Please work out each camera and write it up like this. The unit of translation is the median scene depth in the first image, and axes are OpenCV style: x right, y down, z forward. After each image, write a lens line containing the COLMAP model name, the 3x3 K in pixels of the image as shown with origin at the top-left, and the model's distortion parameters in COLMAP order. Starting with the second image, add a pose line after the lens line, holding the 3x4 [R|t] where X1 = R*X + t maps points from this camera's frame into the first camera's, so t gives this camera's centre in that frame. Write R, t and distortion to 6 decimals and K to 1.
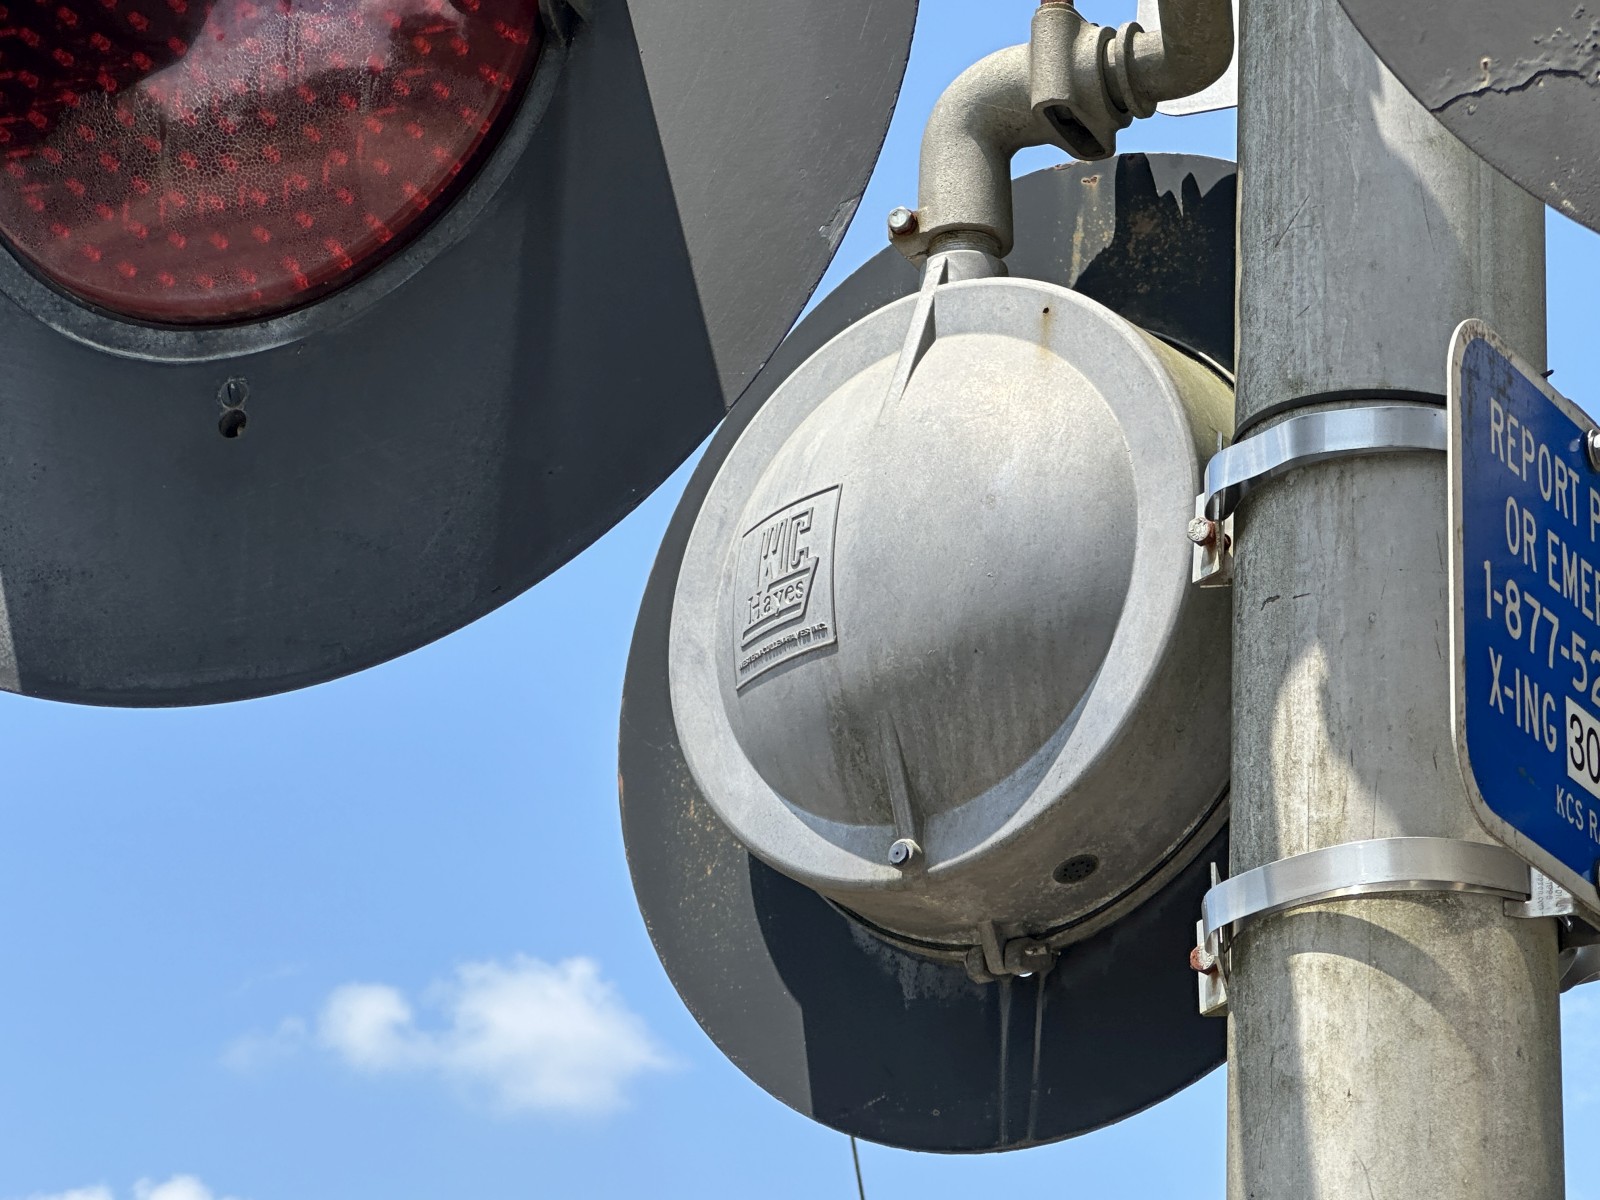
lens RADIAL K [[4492.7, 0, 797.2], [0, 4492.7, 597.4], [0, 0, 1]] dist [-0.039639, 0.000000]
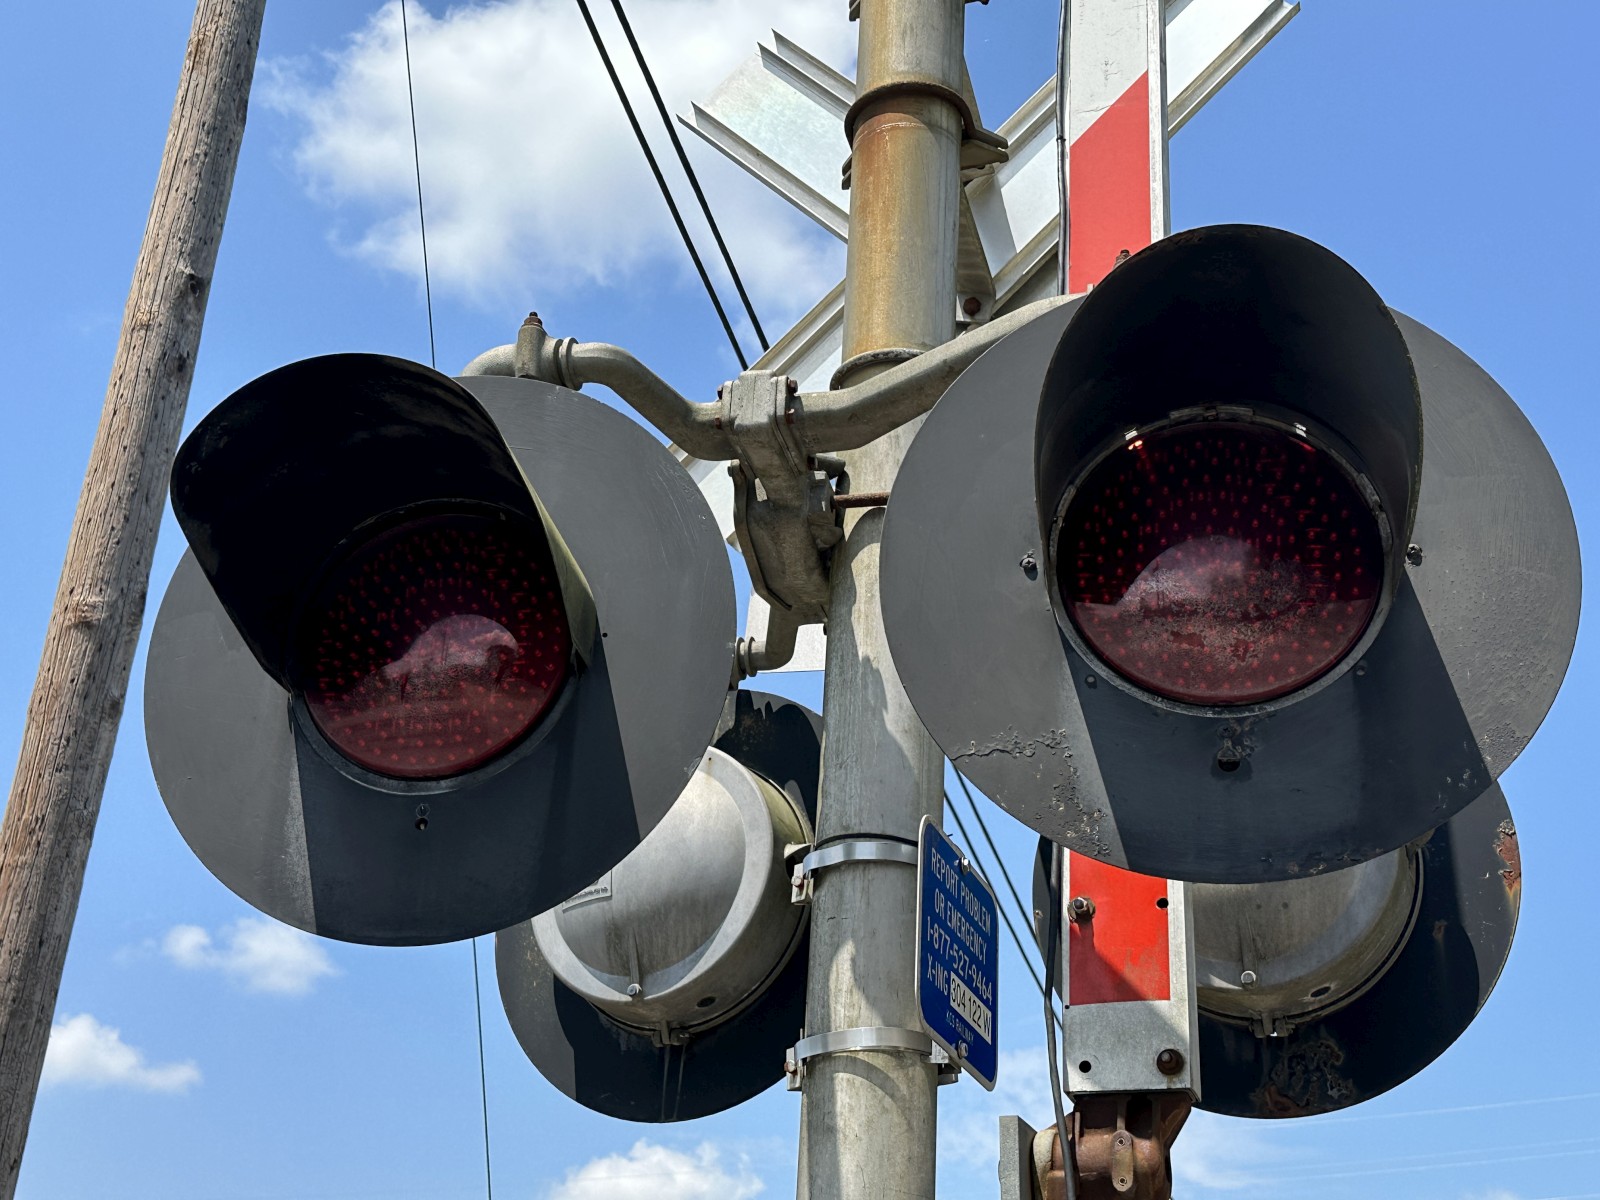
lens RADIAL K [[2054.4, 0, 806.3], [0, 2054.4, 605.5], [0, 0, 1]] dist [0.125824, 0.000000]
pose [[0.979080, 0.097432, 0.178633, -0.121236], [-0.083328, 0.992904, -0.084844, -0.070546], [-0.185632, 0.068184, 0.980251, -0.099959]]
